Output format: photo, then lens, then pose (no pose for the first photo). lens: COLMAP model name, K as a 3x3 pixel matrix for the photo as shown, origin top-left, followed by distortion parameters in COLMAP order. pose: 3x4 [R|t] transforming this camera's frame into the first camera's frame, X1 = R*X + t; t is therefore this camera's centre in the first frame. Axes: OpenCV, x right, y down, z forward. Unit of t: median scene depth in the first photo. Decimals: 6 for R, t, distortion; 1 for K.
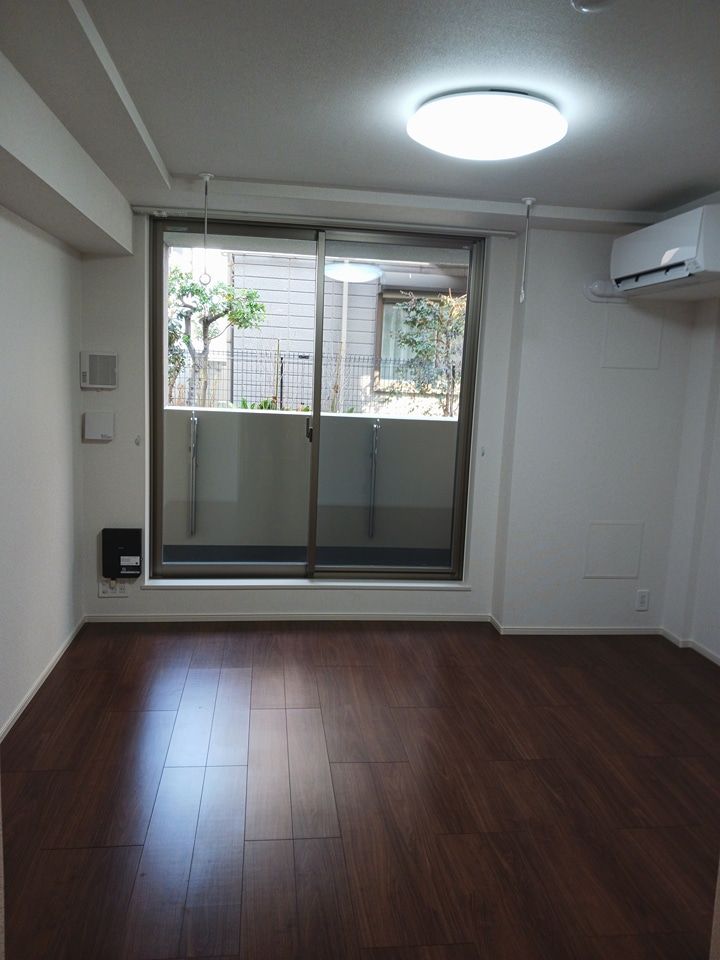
lens RADIAL K [[758.7, 0, 358.5], [0, 758.7, 480.7], [0, 0, 1]] dist [-0.003587, 0.003653]
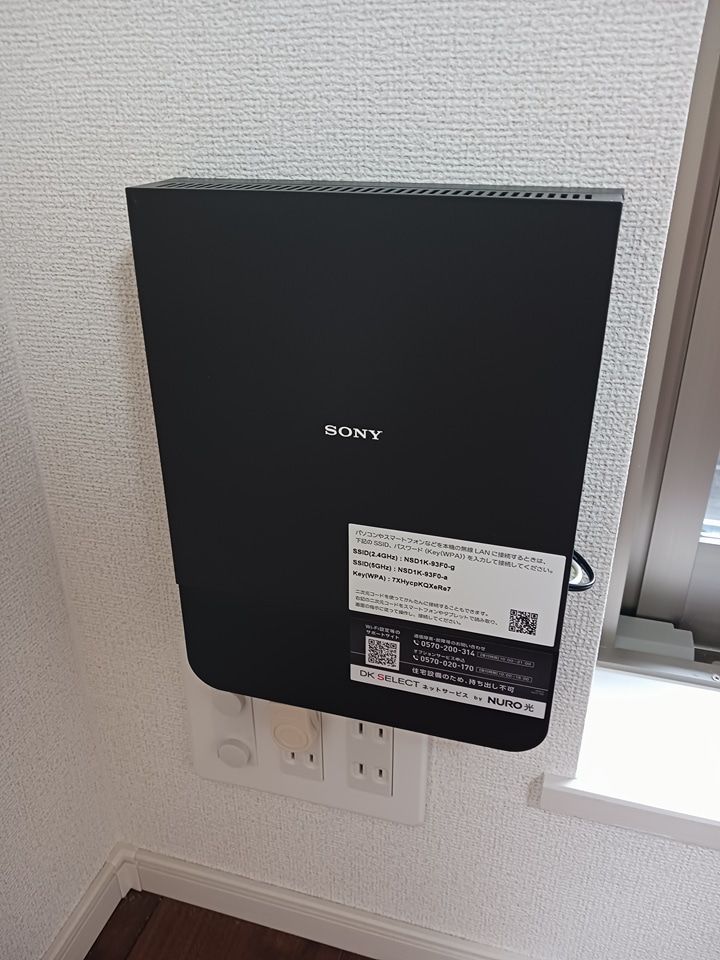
lens RADIAL K [[758.7, 0, 359.0], [0, 758.7, 478.7], [0, 0, 1]] dist [-0.003587, 0.003653]
pose [[0.919950, 0.138873, -0.366614, -0.279219], [-0.023249, 0.952836, 0.302593, 0.066566], [0.391345, -0.269847, 0.879791, 0.919223]]
